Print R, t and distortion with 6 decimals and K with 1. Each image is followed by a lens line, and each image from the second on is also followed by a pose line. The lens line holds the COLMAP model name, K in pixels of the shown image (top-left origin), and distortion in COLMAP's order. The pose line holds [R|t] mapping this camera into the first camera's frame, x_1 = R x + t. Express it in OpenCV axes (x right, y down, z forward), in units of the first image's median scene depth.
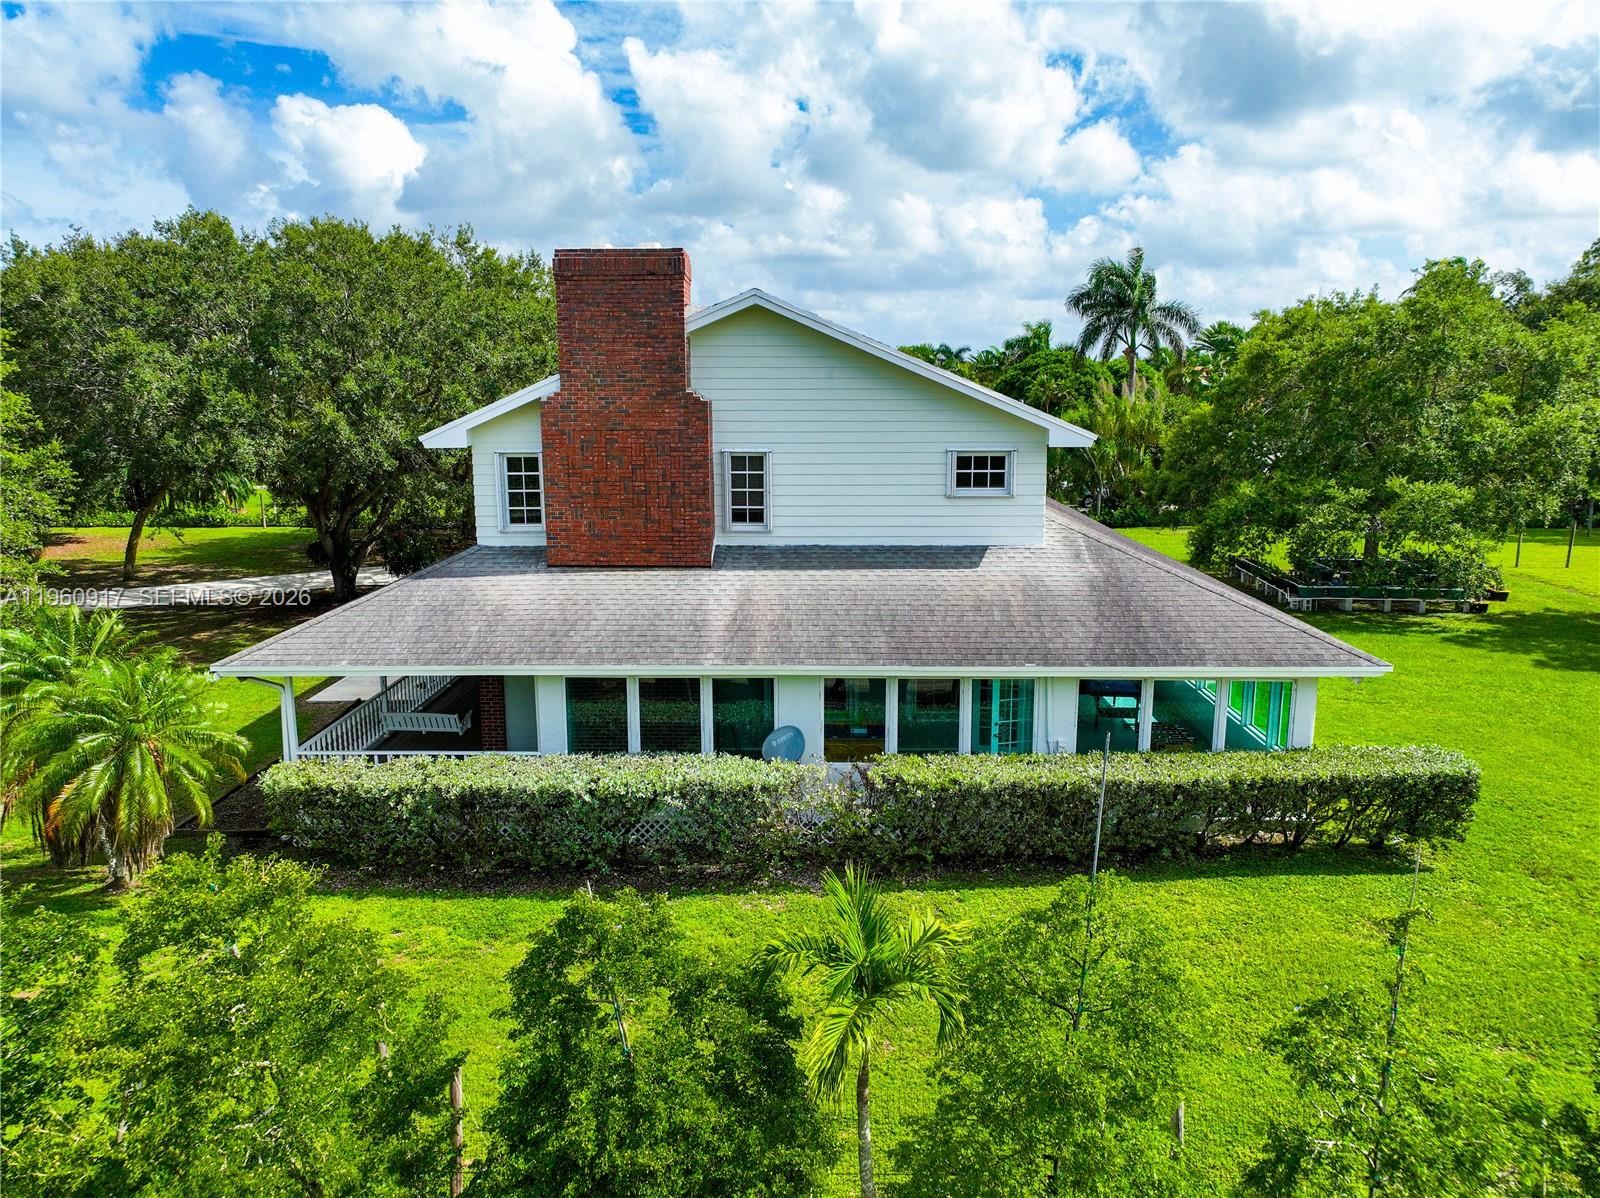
lens RADIAL K [[1081.4, 0, 800.0], [0, 1081.4, 599.0], [0, 0, 1]] dist [0.035347, 0.001288]
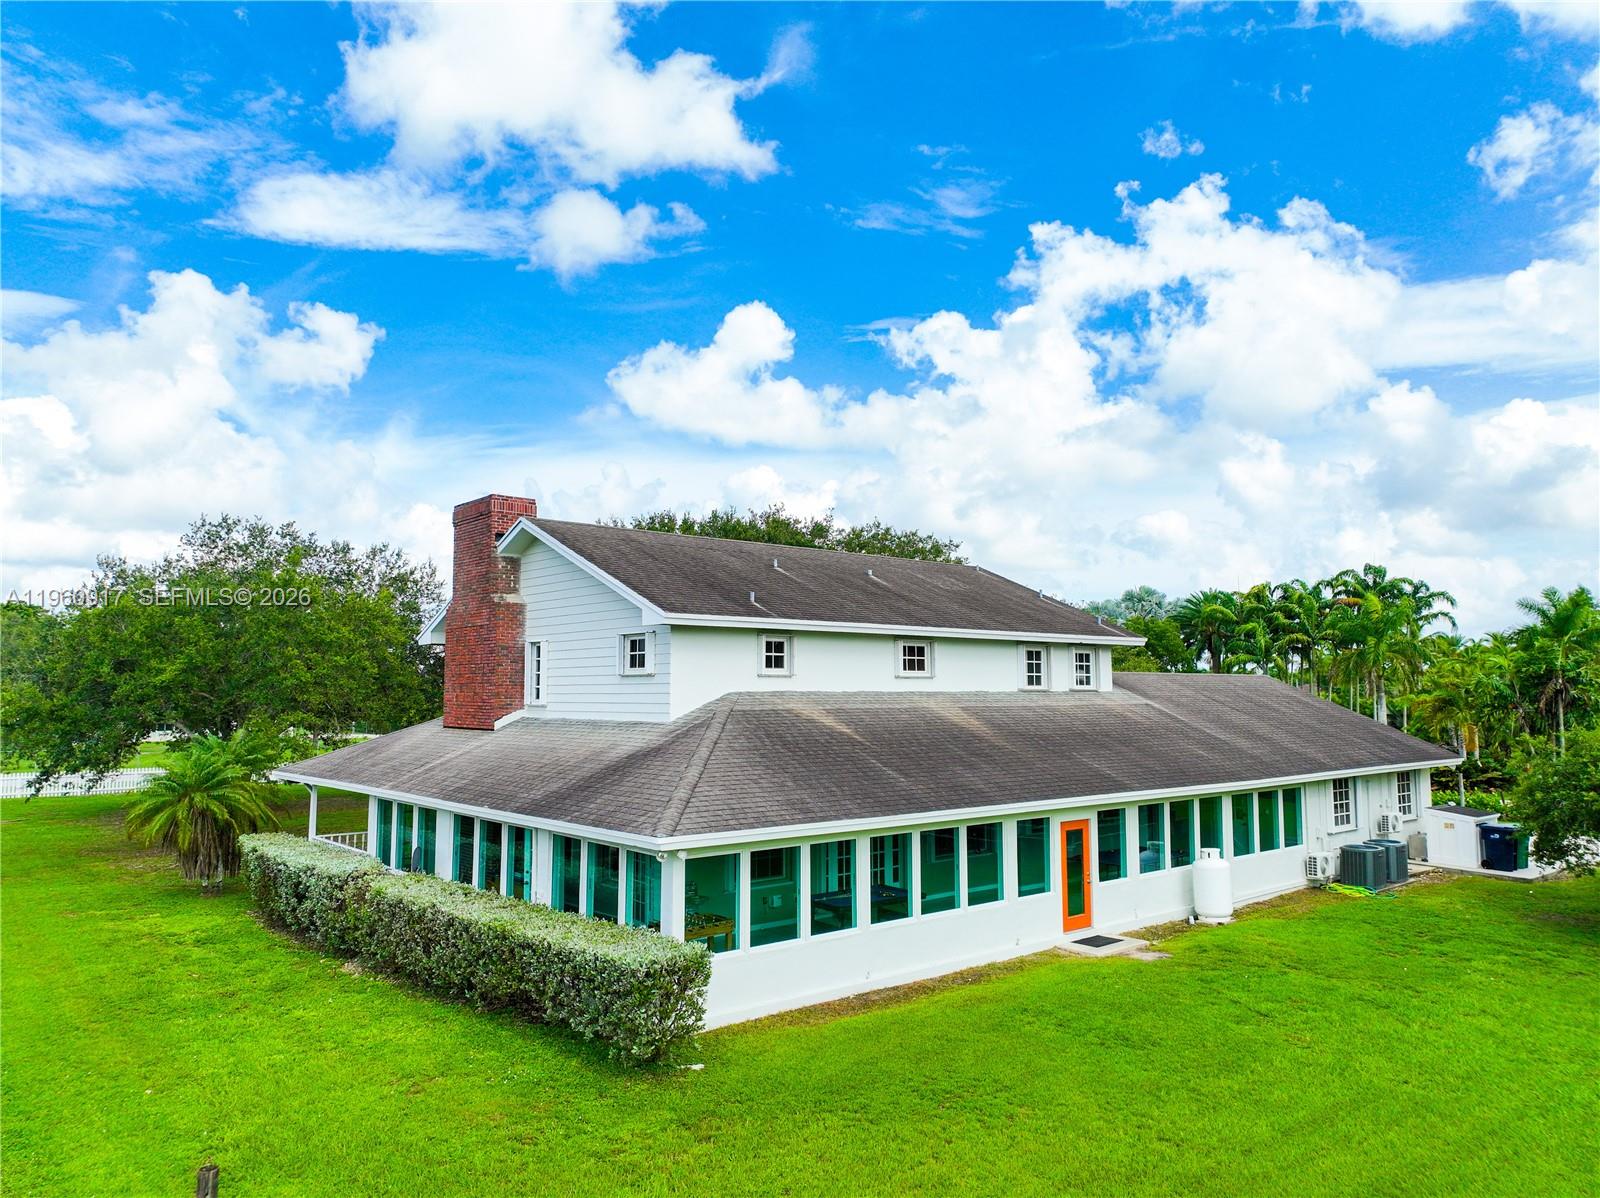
lens RADIAL K [[1112.8, 0, 794.5], [0, 1112.8, 602.4], [0, 0, 1]] dist [0.003064, -0.000714]
pose [[0.636669, -0.062694, -0.768584, 1.144047], [-0.147479, 0.968393, -0.201160, 0.036154], [0.756903, 0.241423, 0.607300, 0.429300]]
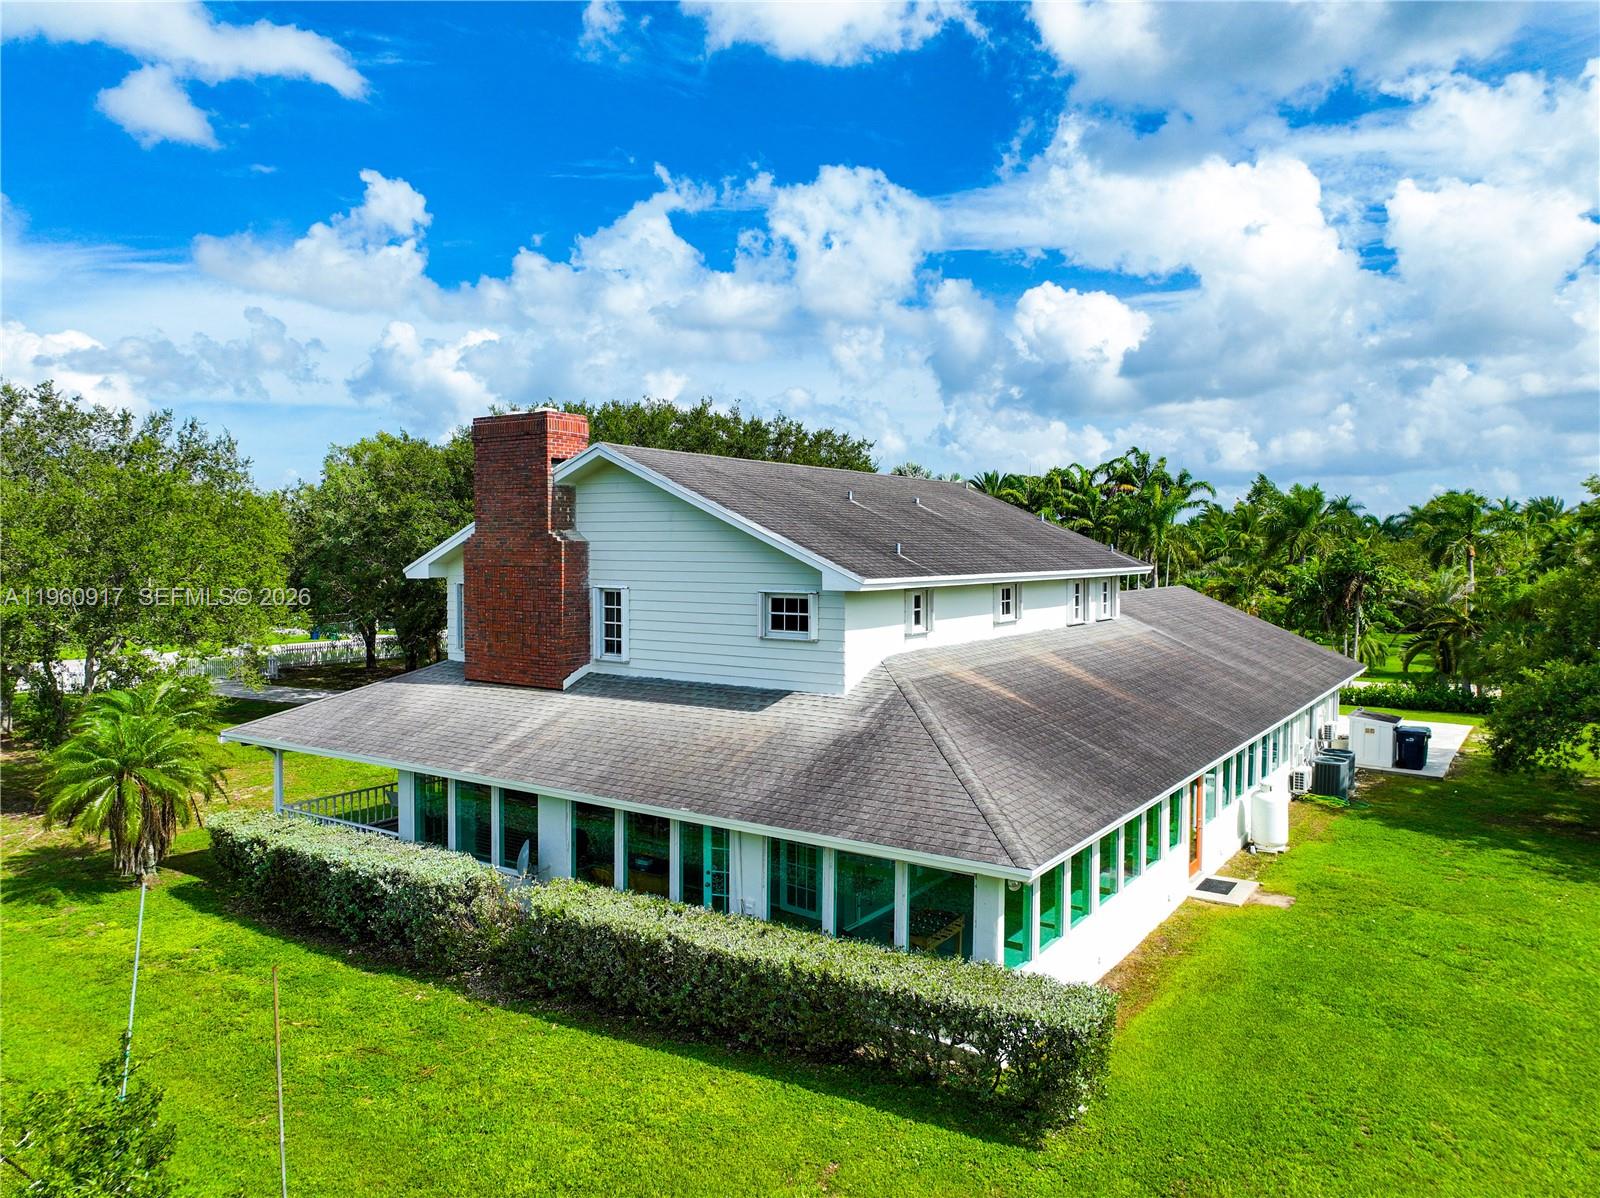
lens RADIAL K [[1116.2, 0, 800.0], [0, 1116.2, 599.0], [0, 0, 1]] dist [0.003169, 0.008227]
pose [[0.824115, 0.029480, -0.565655, 0.747330], [-0.111835, 0.987455, -0.111472, -0.020896], [0.555273, 0.155126, 0.817073, 0.187851]]
